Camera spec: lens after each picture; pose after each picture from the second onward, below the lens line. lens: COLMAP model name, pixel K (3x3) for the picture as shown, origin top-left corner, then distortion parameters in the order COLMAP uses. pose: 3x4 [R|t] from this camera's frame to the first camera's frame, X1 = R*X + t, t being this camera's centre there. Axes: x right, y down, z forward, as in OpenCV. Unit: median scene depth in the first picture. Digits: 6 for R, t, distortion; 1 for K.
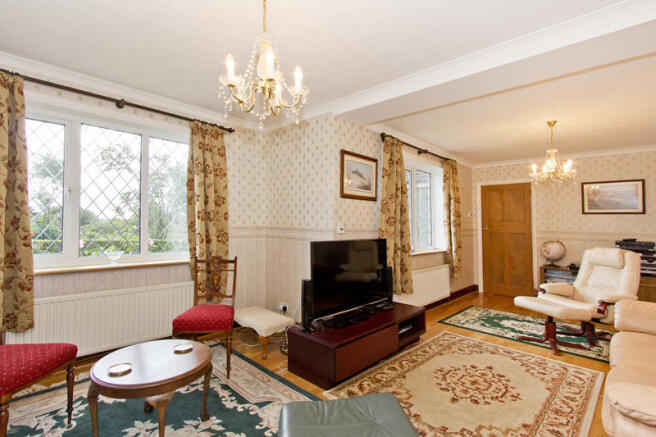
lens RADIAL K [[312.0, 0, 328.0], [0, 312.0, 218.5], [0, 0, 1]] dist [0.001442, 0.001075]
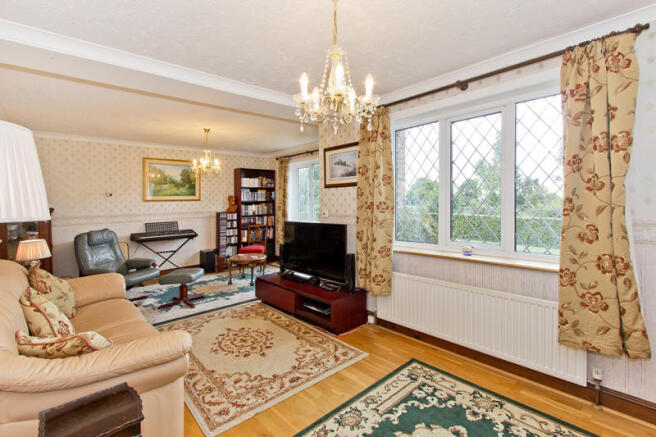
lens RADIAL K [[312.0, 0, 328.0], [0, 312.0, 218.5], [0, 0, 1]] dist [0.001442, 0.001075]
pose [[-0.074518, 0.022970, -0.996955, 1.355369], [0.018493, 0.999595, 0.021649, 0.027451], [0.997048, -0.016823, -0.074913, 1.179233]]
